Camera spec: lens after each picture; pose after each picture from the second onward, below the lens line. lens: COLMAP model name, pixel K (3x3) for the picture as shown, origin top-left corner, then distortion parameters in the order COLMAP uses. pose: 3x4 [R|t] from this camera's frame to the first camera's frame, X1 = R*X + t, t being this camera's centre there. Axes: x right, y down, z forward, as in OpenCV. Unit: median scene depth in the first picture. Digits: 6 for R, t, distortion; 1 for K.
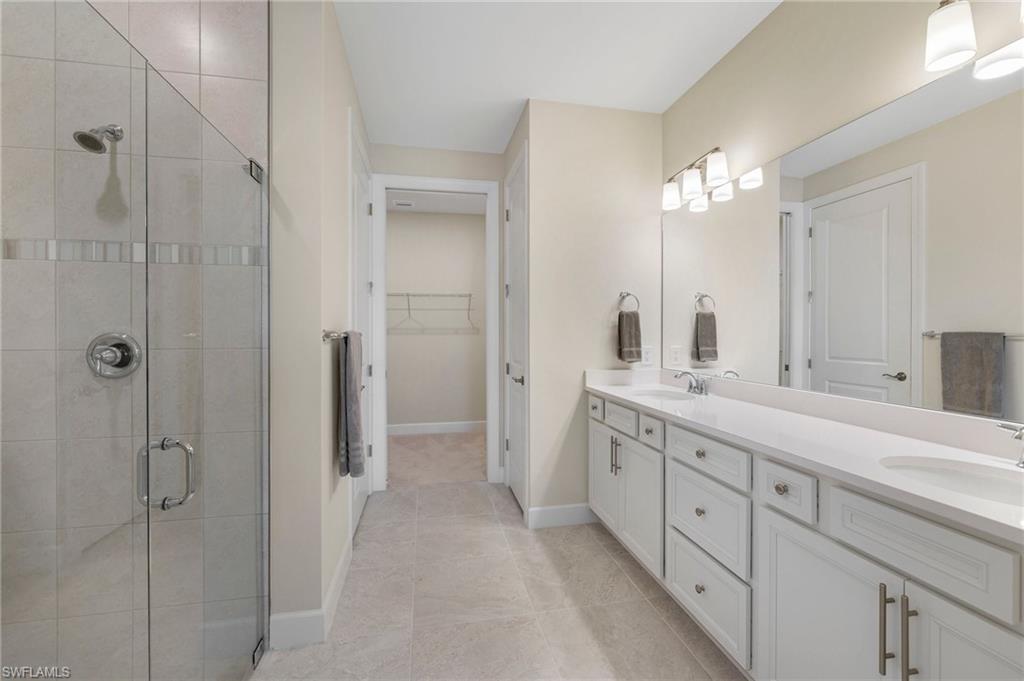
lens RADIAL K [[437.8, 0, 510.6], [0, 437.8, 335.2], [0, 0, 1]] dist [0.002038, 0.001311]
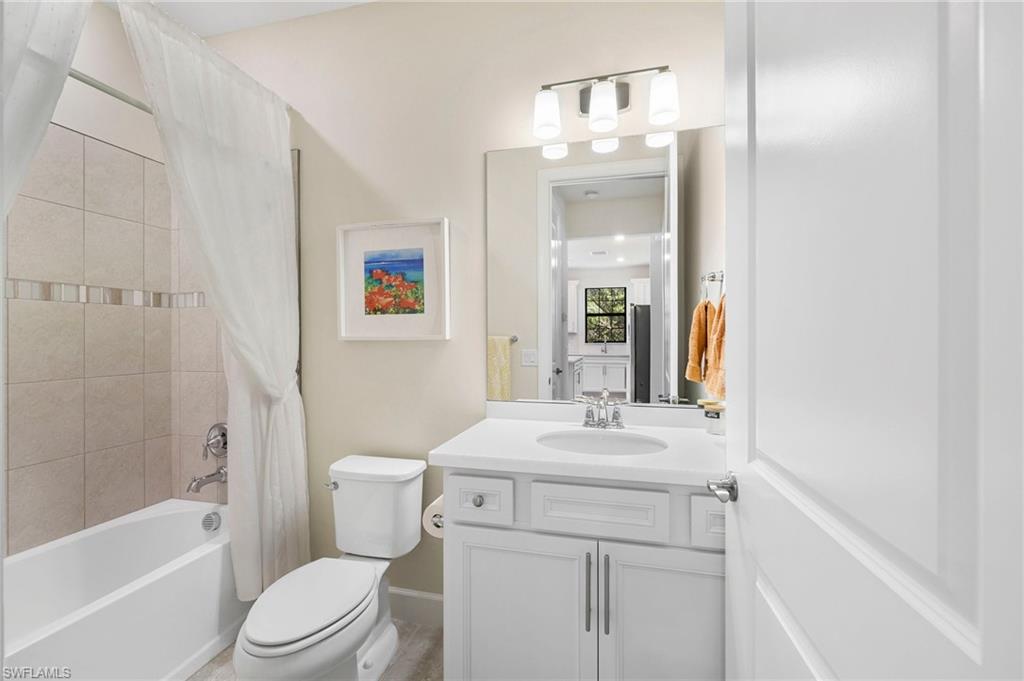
lens RADIAL K [[383.0, 0, 515.6], [0, 383.0, 340.5], [0, 0, 1]] dist [0.002639, -0.000052]
pose [[0.400047, -0.011002, 0.916429, -0.137179], [0.009316, 0.999925, 0.007938, -0.003328], [-0.916447, 0.005362, 0.400120, 0.744756]]
